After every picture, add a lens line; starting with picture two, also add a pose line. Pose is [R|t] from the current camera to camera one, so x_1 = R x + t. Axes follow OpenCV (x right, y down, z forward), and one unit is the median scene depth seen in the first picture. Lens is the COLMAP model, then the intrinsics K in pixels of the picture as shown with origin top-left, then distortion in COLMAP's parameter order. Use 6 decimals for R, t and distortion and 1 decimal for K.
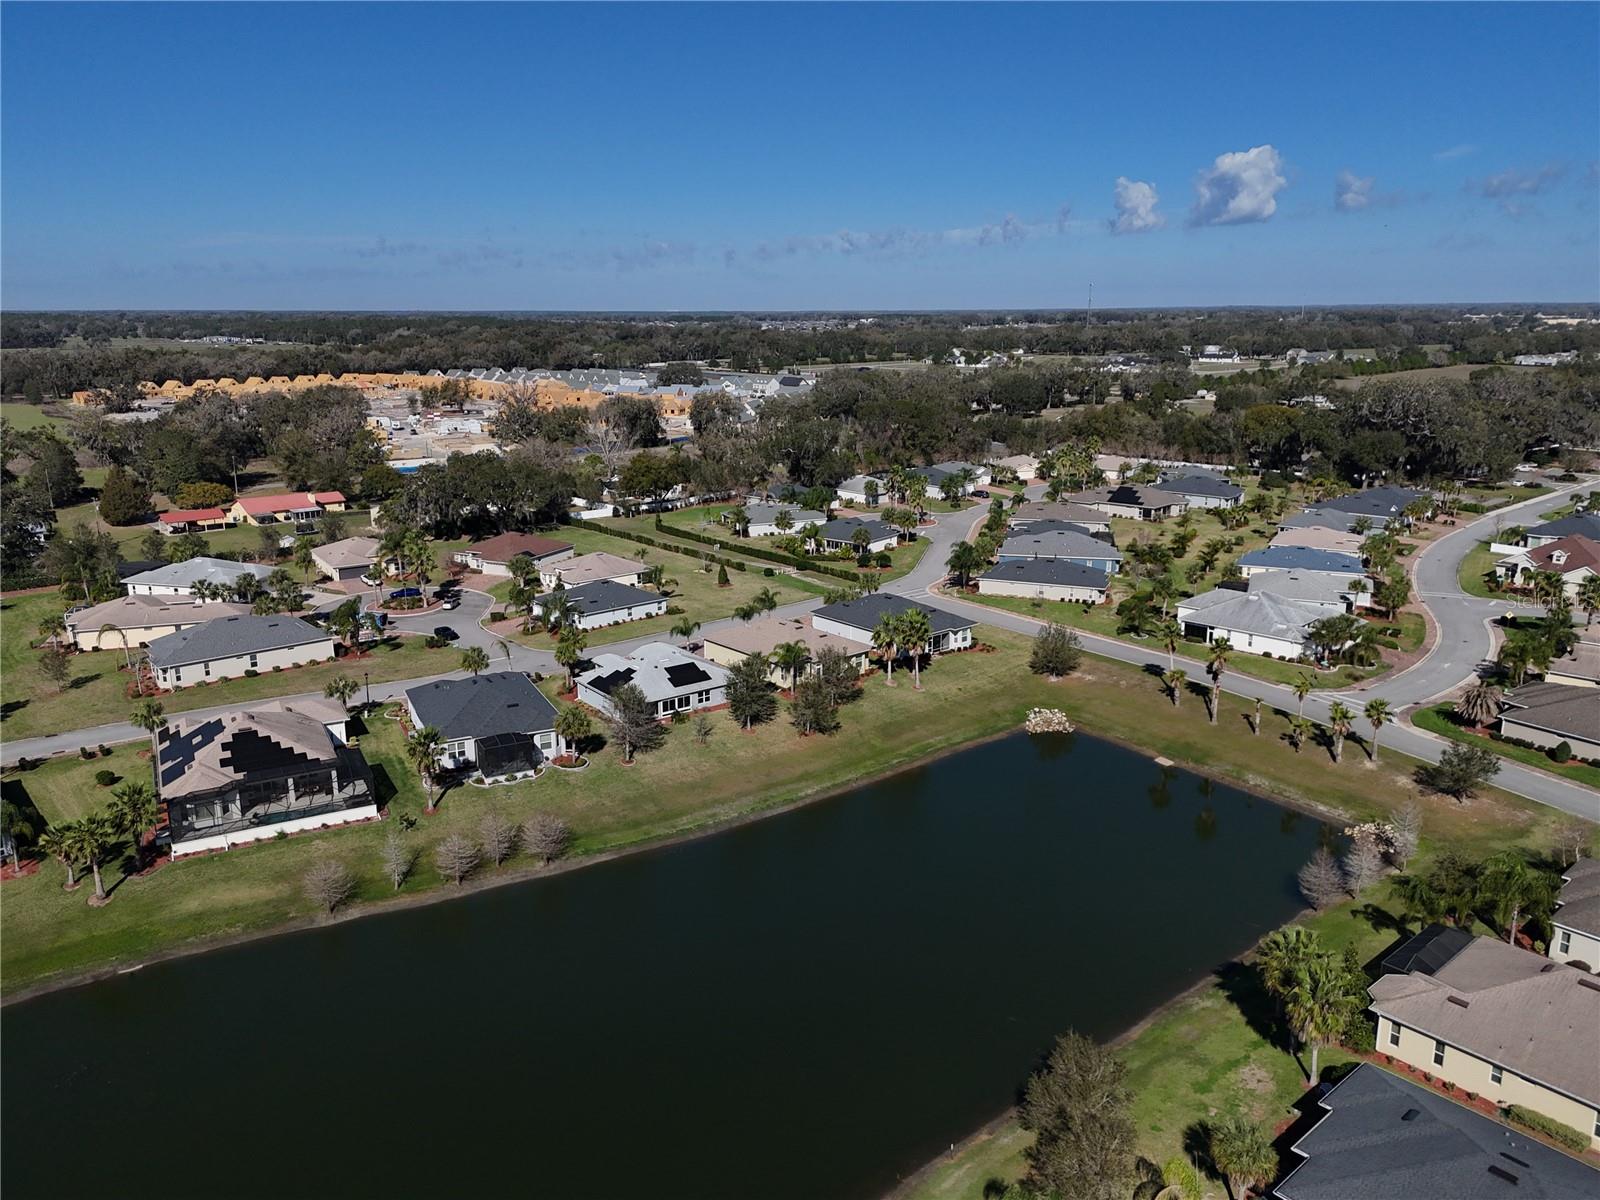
lens RADIAL K [[1174.0, 0, 807.1], [0, 1174.0, 605.1], [0, 0, 1]] dist [0.074916, -0.067321]
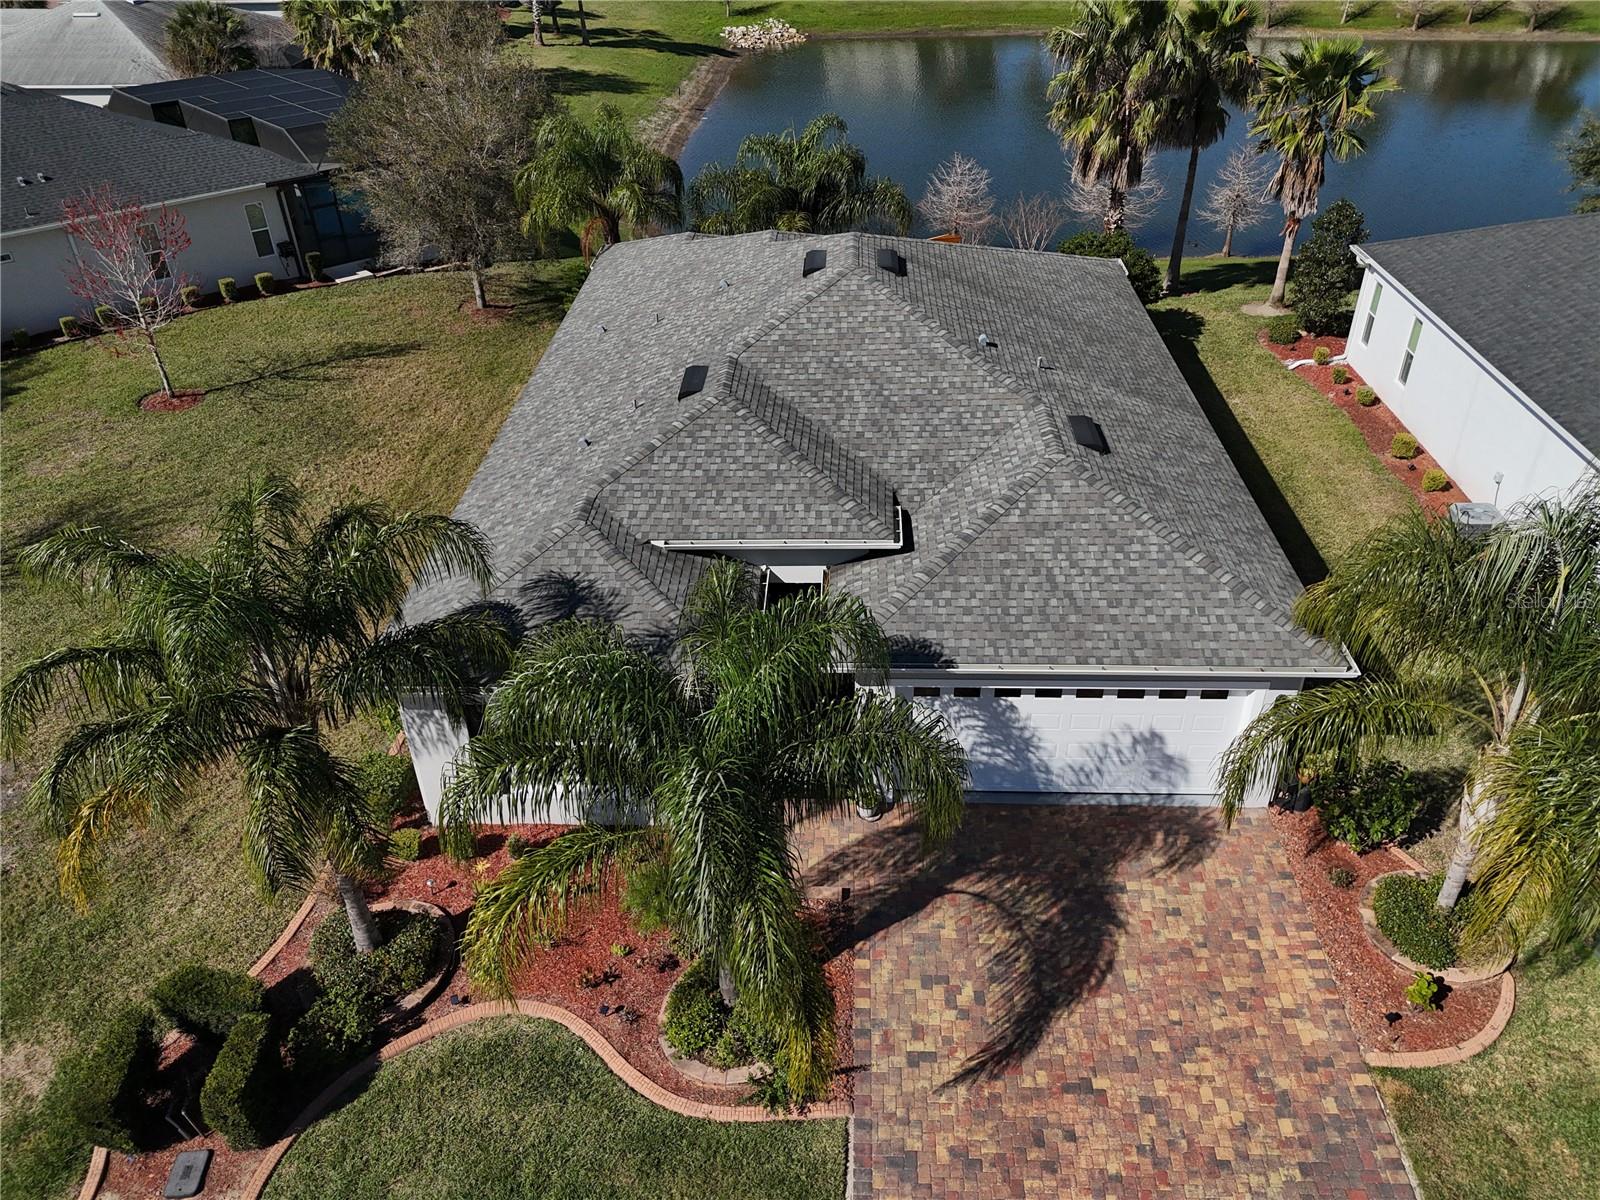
lens RADIAL K [[1174.0, 0, 802.0], [0, 1174.0, 593.5], [0, 0, 1]] dist [0.074916, -0.067321]
pose [[0.728338, 0.371450, -0.575803, 0.024040], [-0.151699, 0.906878, 0.393140, 0.252008], [0.668214, -0.198990, 0.716863, 0.005795]]
